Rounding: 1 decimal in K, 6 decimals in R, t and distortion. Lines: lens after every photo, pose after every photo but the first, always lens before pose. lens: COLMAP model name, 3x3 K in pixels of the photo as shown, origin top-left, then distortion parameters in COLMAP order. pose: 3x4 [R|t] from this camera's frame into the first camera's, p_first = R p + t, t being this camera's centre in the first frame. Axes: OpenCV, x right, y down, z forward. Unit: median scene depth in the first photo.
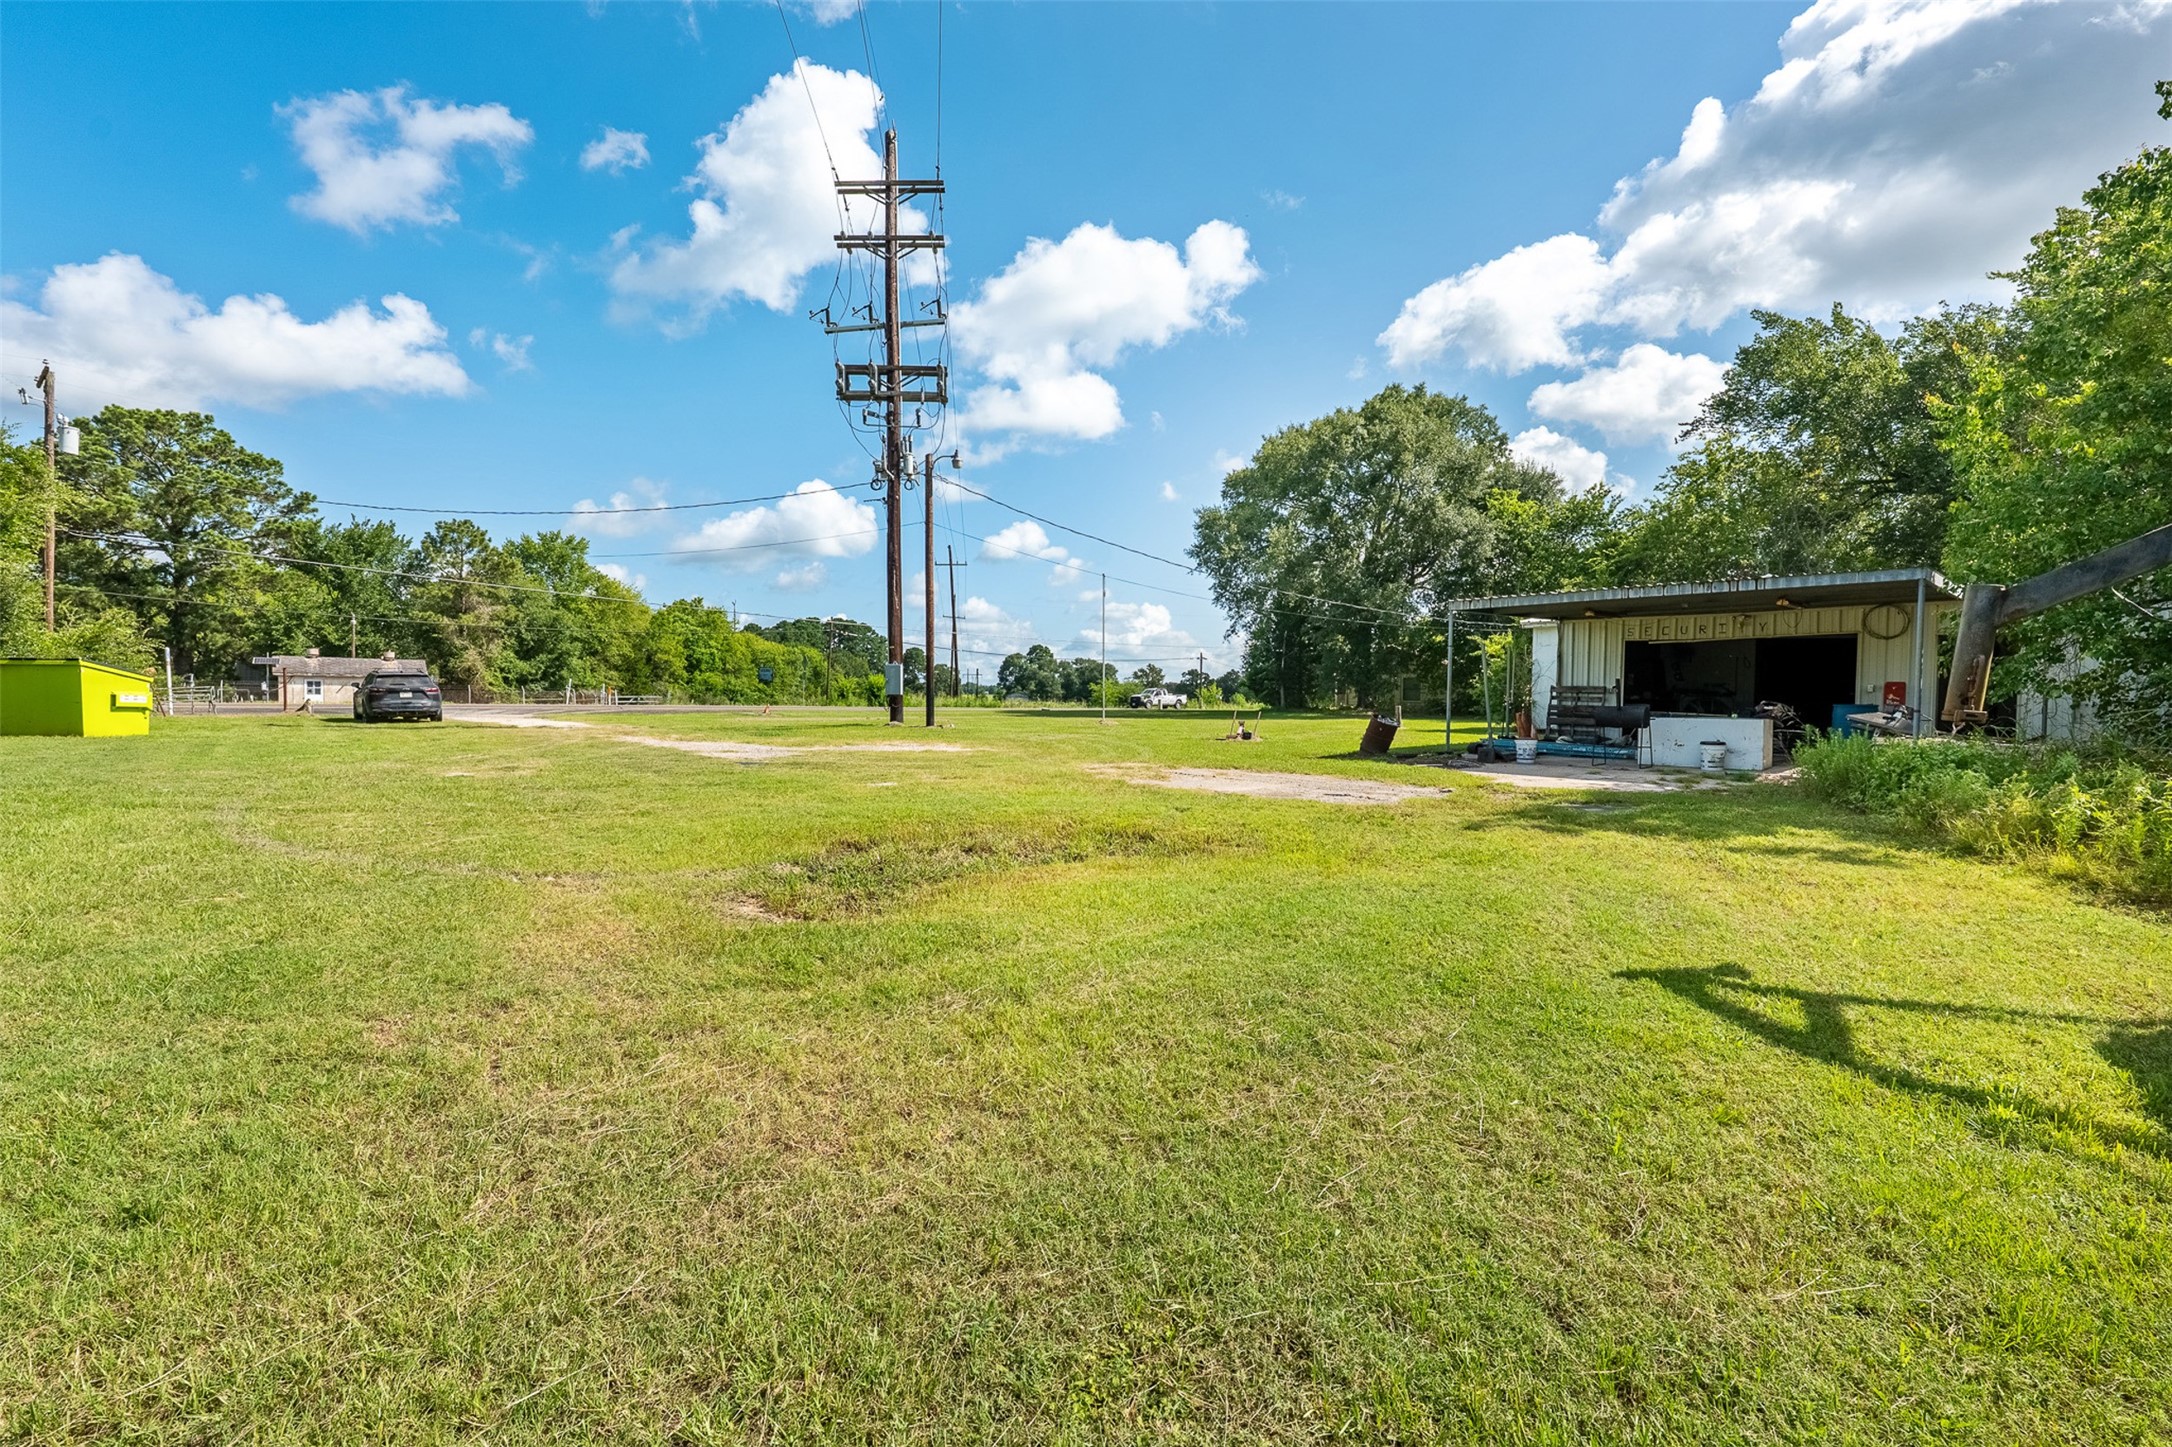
lens RADIAL K [[897.8, 0, 1088.4], [0, 897.8, 736.1], [0, 0, 1]] dist [-0.008595, 0.000878]
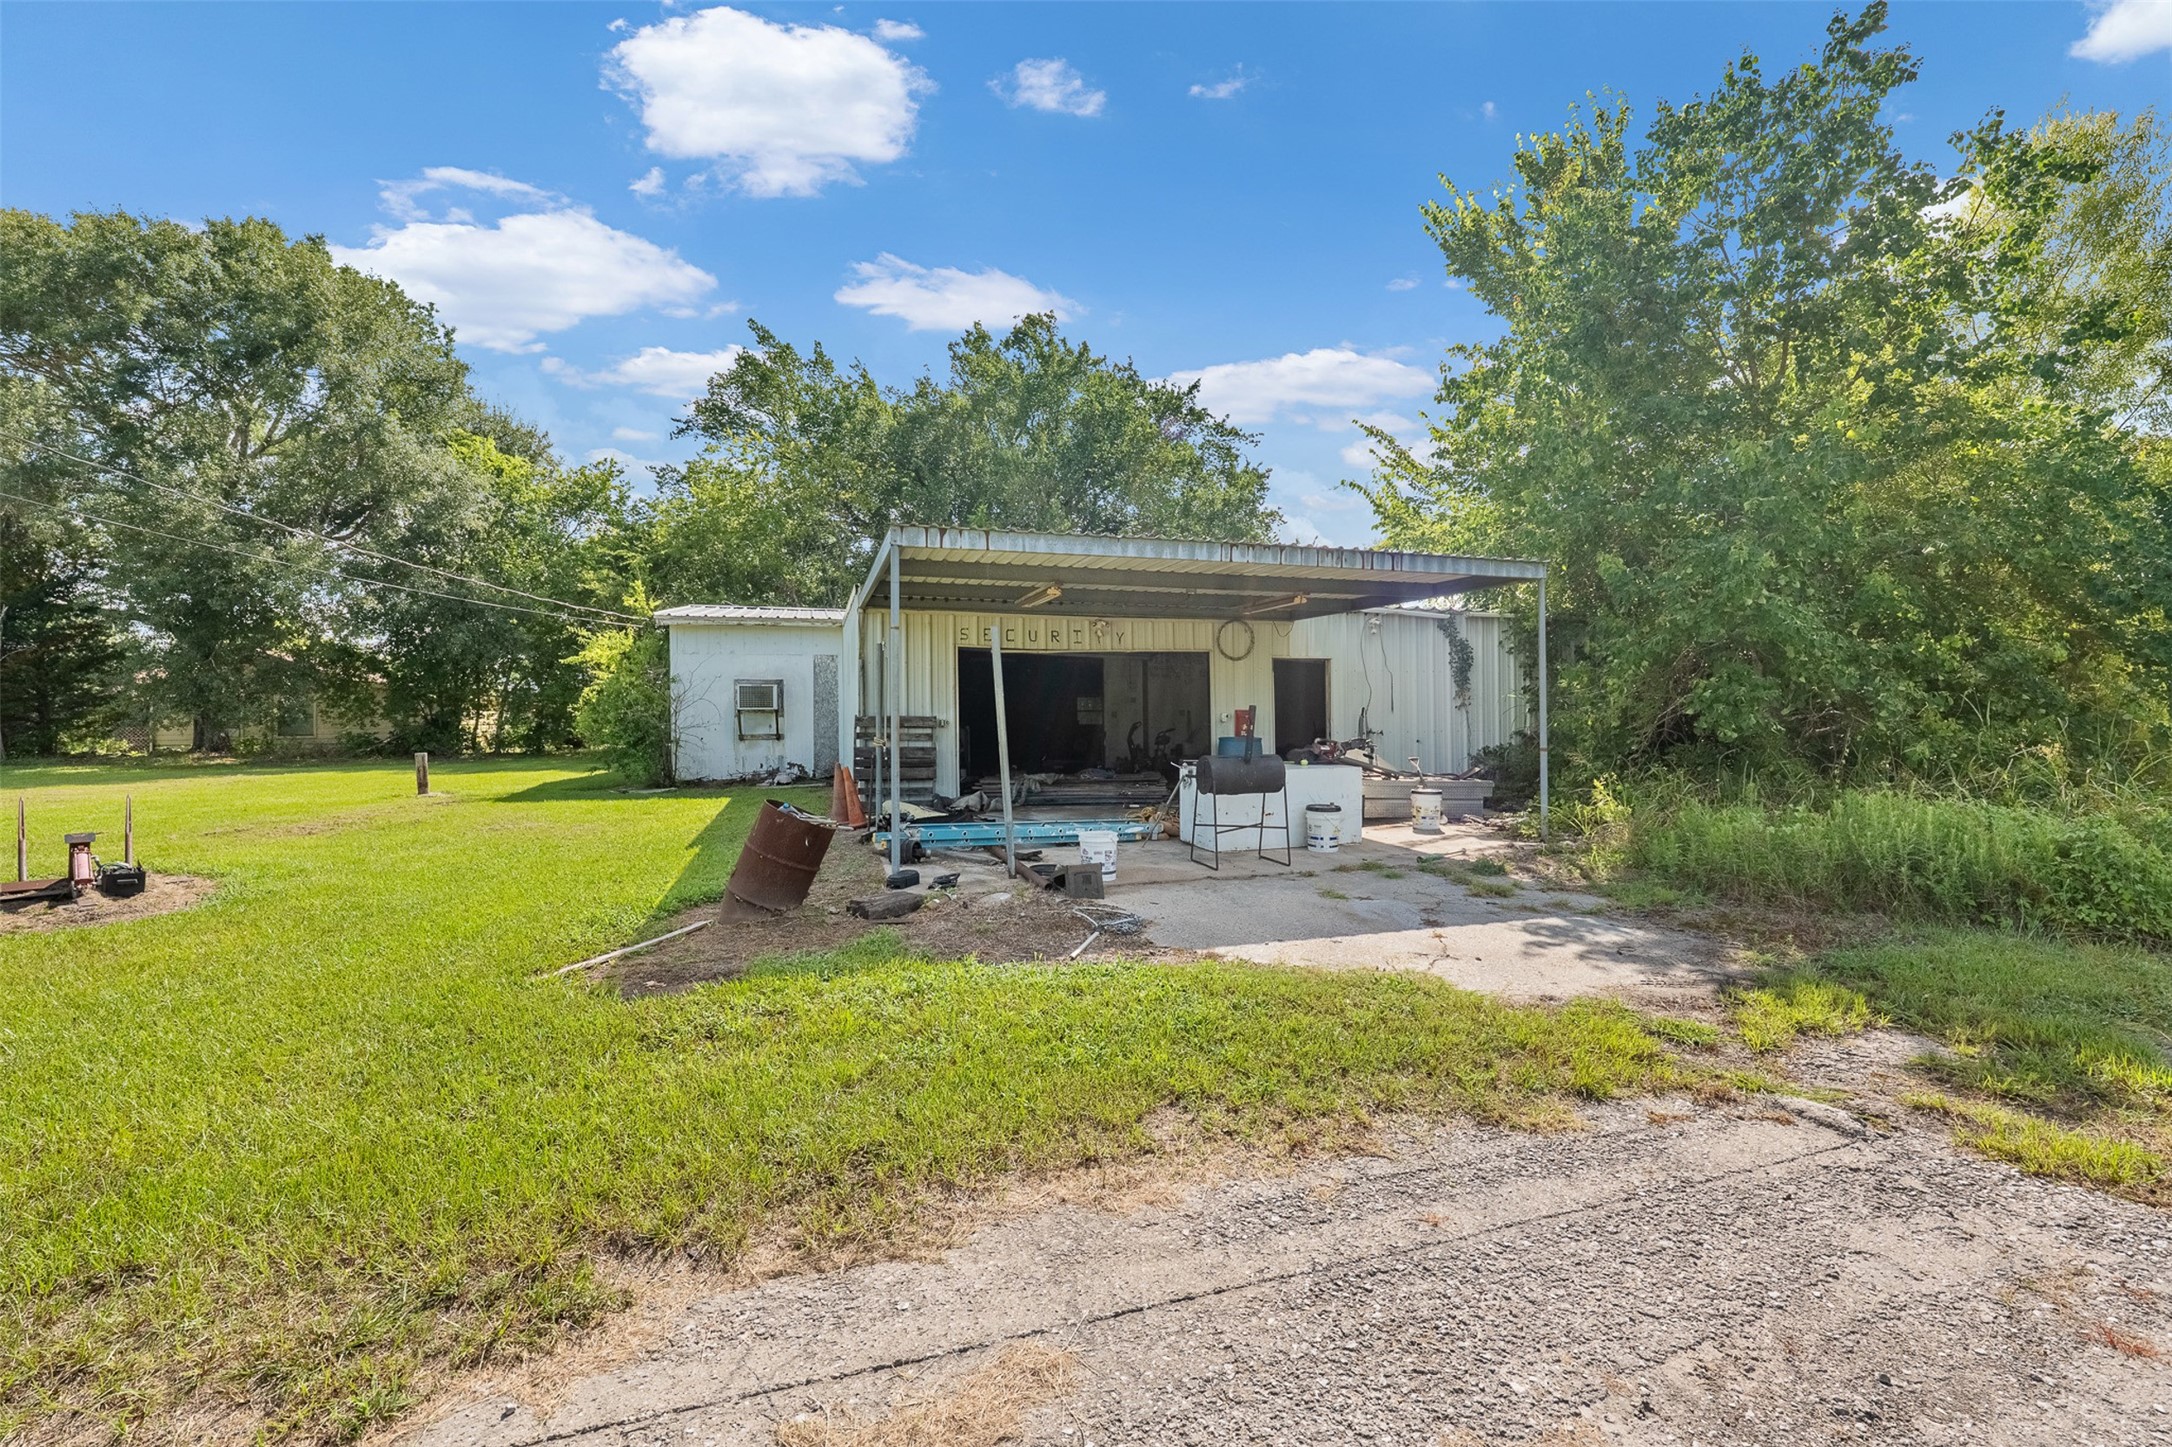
lens RADIAL K [[897.8, 0, 1077.8], [0, 897.8, 730.8], [0, 0, 1]] dist [-0.008595, 0.000878]
pose [[0.415106, -0.019222, 0.909570, 0.036099], [0.053116, 0.998583, -0.003137, -0.036991], [-0.908221, 0.049615, 0.415538, 0.623134]]
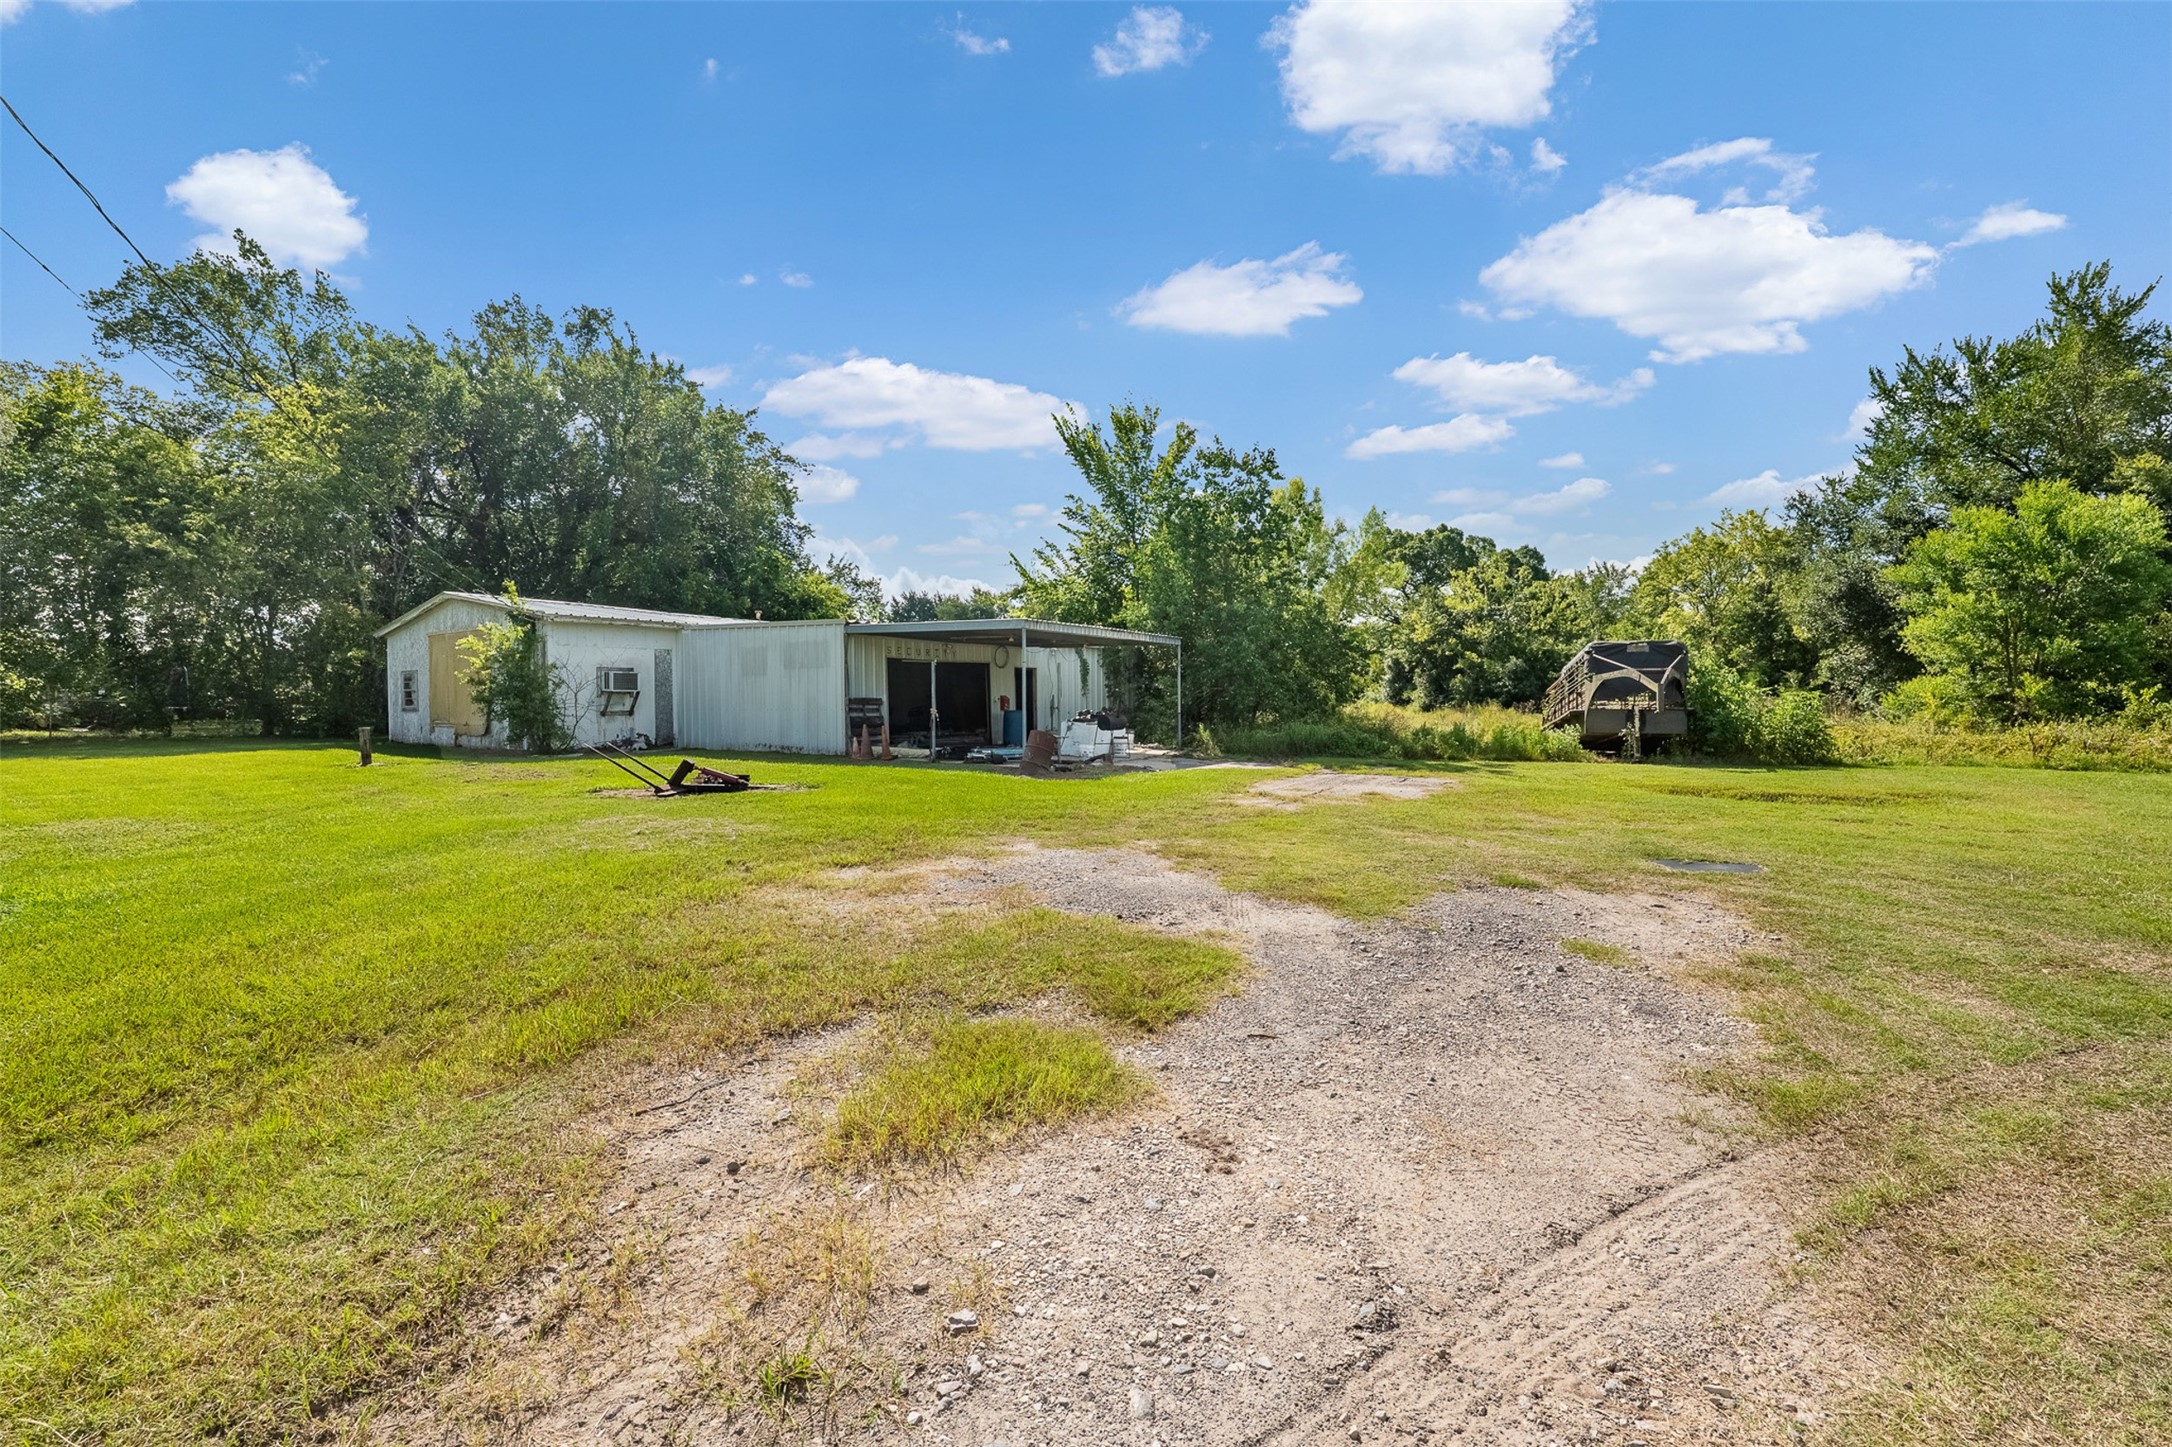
lens RADIAL K [[897.8, 0, 1085.8], [0, 897.8, 720.5], [0, 0, 1]] dist [-0.008595, 0.000878]
pose [[-0.267297, -0.028444, 0.963194, -0.512524], [0.045709, 0.998065, 0.042158, -0.061112], [-0.962529, 0.055295, -0.265480, 1.016086]]
